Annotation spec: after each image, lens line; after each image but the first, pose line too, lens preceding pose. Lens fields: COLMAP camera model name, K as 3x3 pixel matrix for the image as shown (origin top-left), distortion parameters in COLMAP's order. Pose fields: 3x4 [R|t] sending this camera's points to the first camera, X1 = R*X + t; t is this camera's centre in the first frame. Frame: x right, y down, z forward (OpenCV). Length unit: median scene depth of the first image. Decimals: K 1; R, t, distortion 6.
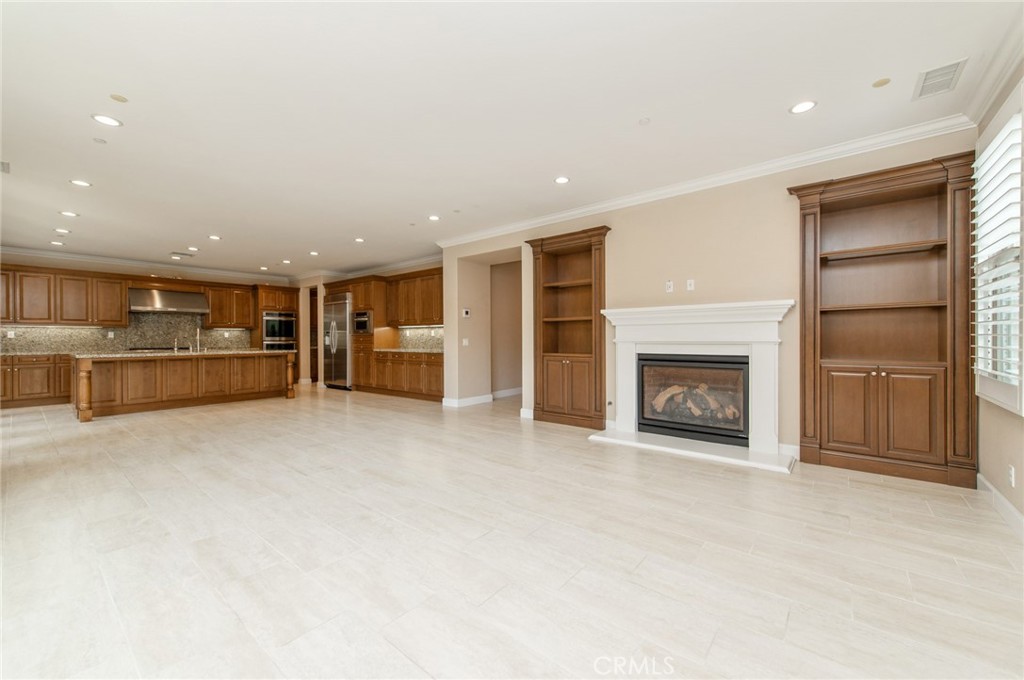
lens RADIAL K [[401.5, 0, 515.4], [0, 401.5, 340.5], [0, 0, 1]] dist [0.000667, -0.000076]
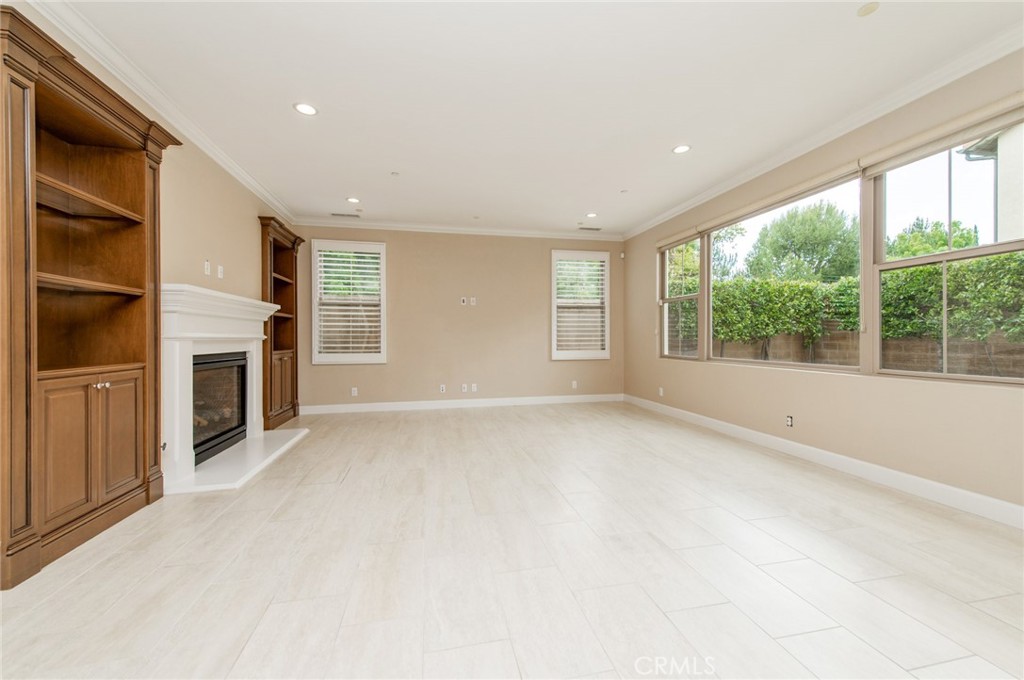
lens RADIAL K [[401.5, 0, 512.6], [0, 401.5, 338.9], [0, 0, 1]] dist [0.000667, -0.000076]
pose [[-0.781443, 0.005597, 0.623952, -0.313400], [0.009935, 0.999945, 0.003473, 0.004115], [-0.623898, 0.008913, -0.781455, 0.683448]]
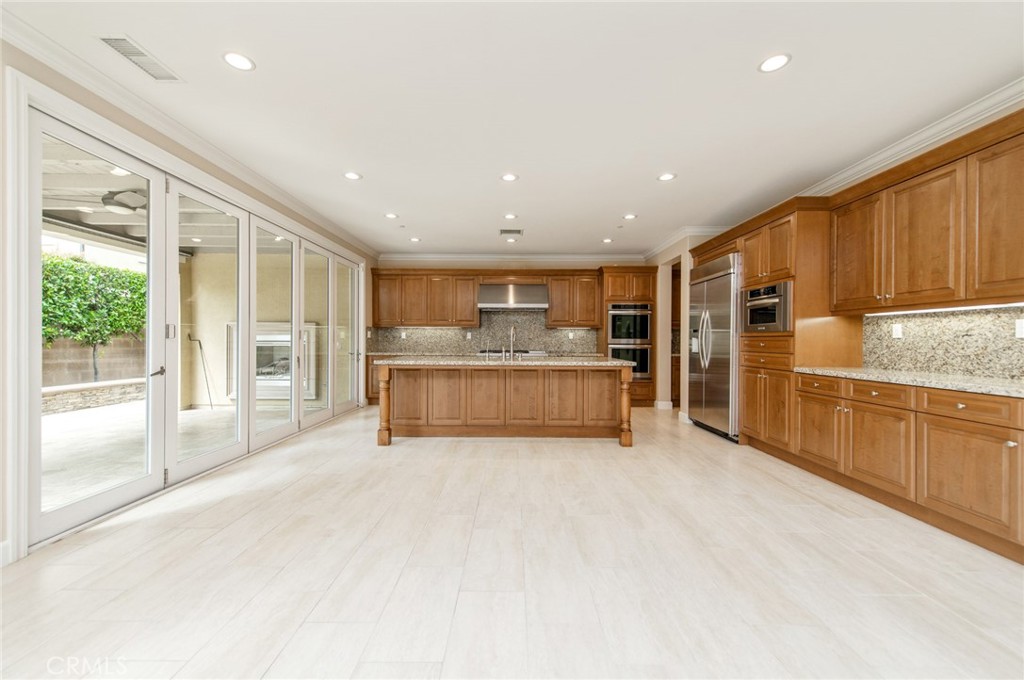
lens RADIAL K [[401.5, 0, 511.7], [0, 401.5, 343.9], [0, 0, 1]] dist [0.000667, -0.000076]
pose [[0.627878, 0.014405, -0.778178, -0.200522], [-0.010403, 0.999895, 0.010115, -0.005253], [0.778242, 0.001744, 0.627962, 0.472072]]
